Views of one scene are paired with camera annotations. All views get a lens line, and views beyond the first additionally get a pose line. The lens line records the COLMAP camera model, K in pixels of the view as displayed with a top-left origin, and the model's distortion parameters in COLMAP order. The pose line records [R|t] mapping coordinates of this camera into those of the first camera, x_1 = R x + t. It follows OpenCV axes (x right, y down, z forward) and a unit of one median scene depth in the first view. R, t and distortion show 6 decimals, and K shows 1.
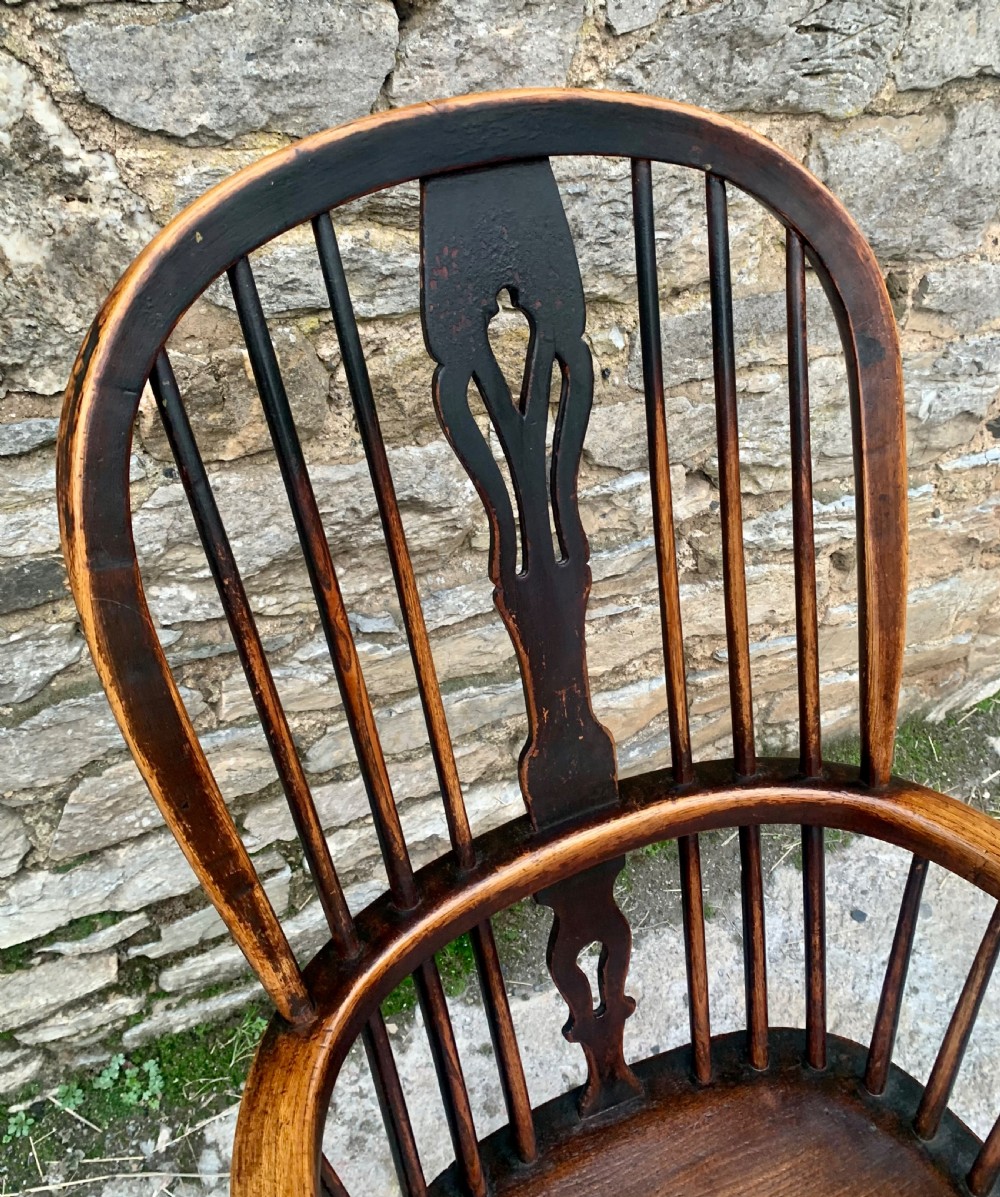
lens RADIAL K [[1016.3, 0, 504.8], [0, 1016.3, 573.6], [0, 0, 1]] dist [0.016691, -0.006735]
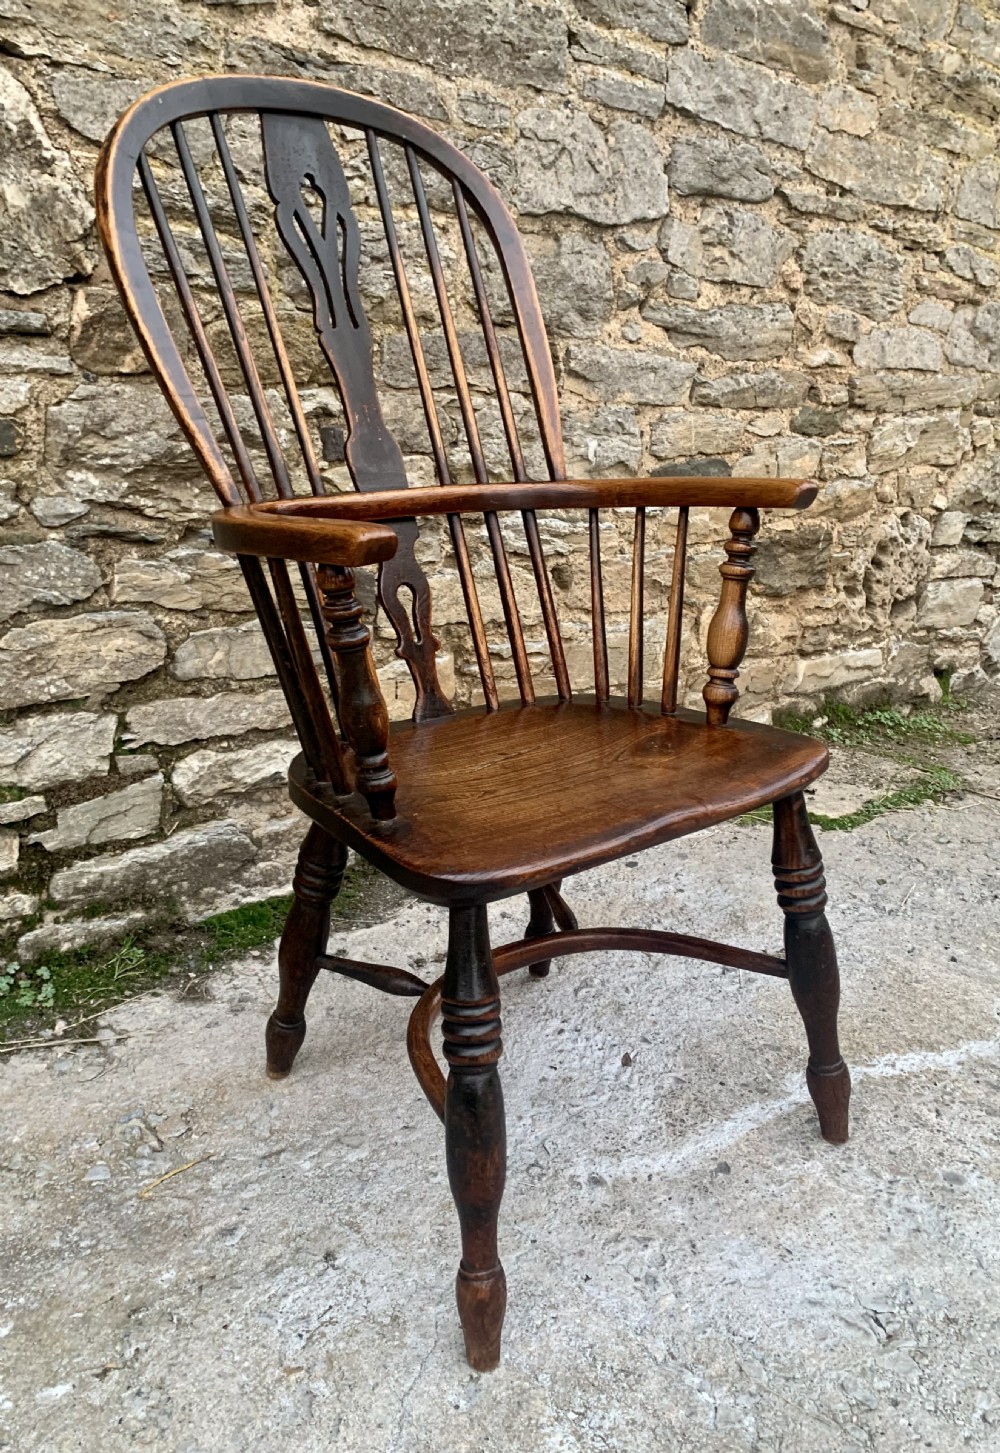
lens RADIAL K [[1166.8, 0, 512.9], [0, 1166.8, 731.6], [0, 0, 1]] dist [0.016391, 0.001068]
pose [[0.969090, -0.096279, 0.227146, -0.149126], [0.165792, 0.935968, -0.310608, 0.959141], [-0.182696, 0.338666, 0.922999, -0.501524]]
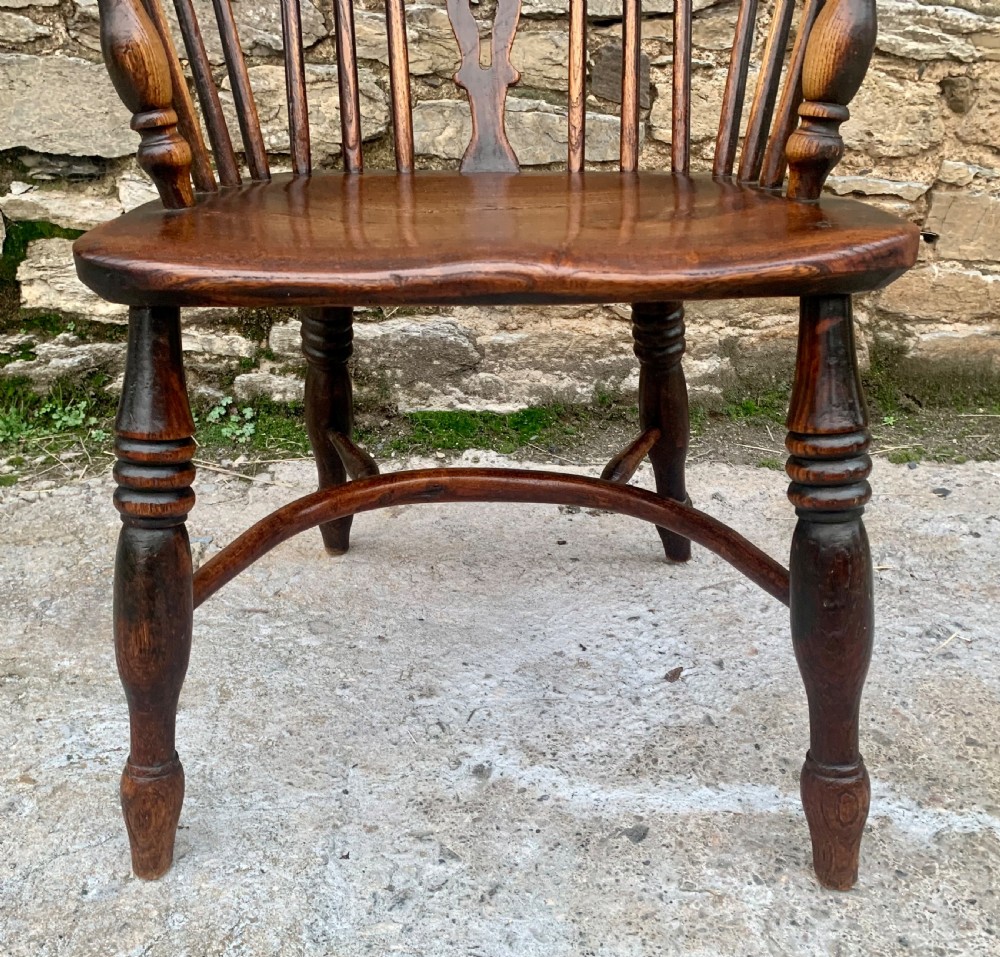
lens RADIAL K [[1007.7, 0, 469.6], [0, 1007.7, 496.9], [0, 0, 1]] dist [0.091135, -0.178424]
pose [[0.898812, 0.151310, -0.411392, 0.554026], [-0.236693, 0.957477, -0.164969, 0.957413], [0.368936, 0.245650, 0.896405, 0.030298]]
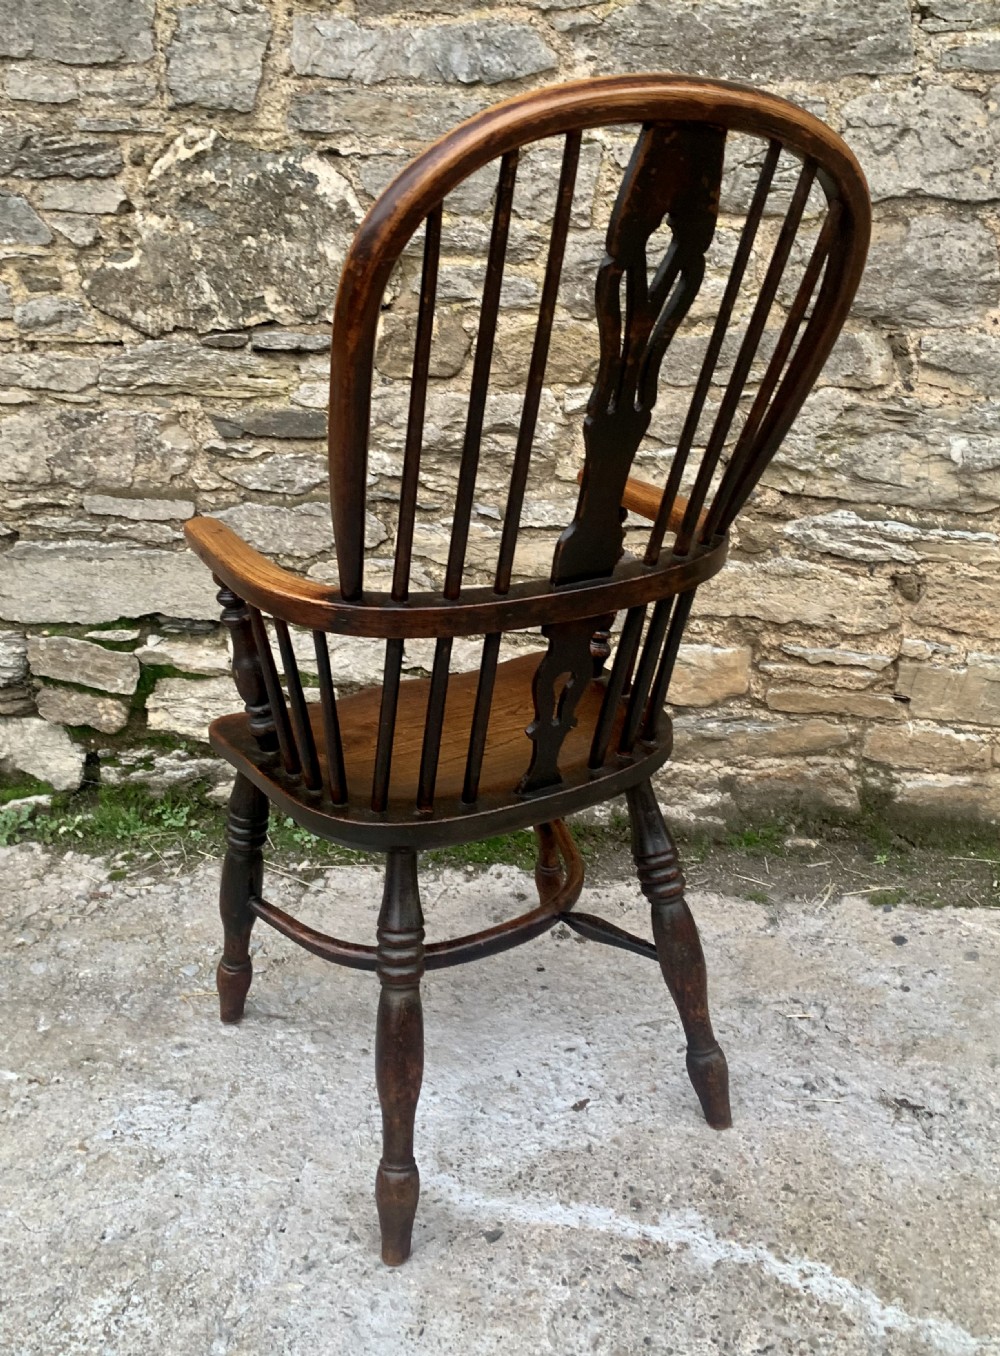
lens RADIAL K [[1202.2, 0, 506.4], [0, 1202.2, 545.1], [0, 0, 1]] dist [0.023326, -0.009336]
pose [[0.811698, 0.077129, -0.578963, 1.128008], [-0.305410, 0.900981, -0.308153, 0.762996], [0.497867, 0.426948, 0.754880, -0.452883]]
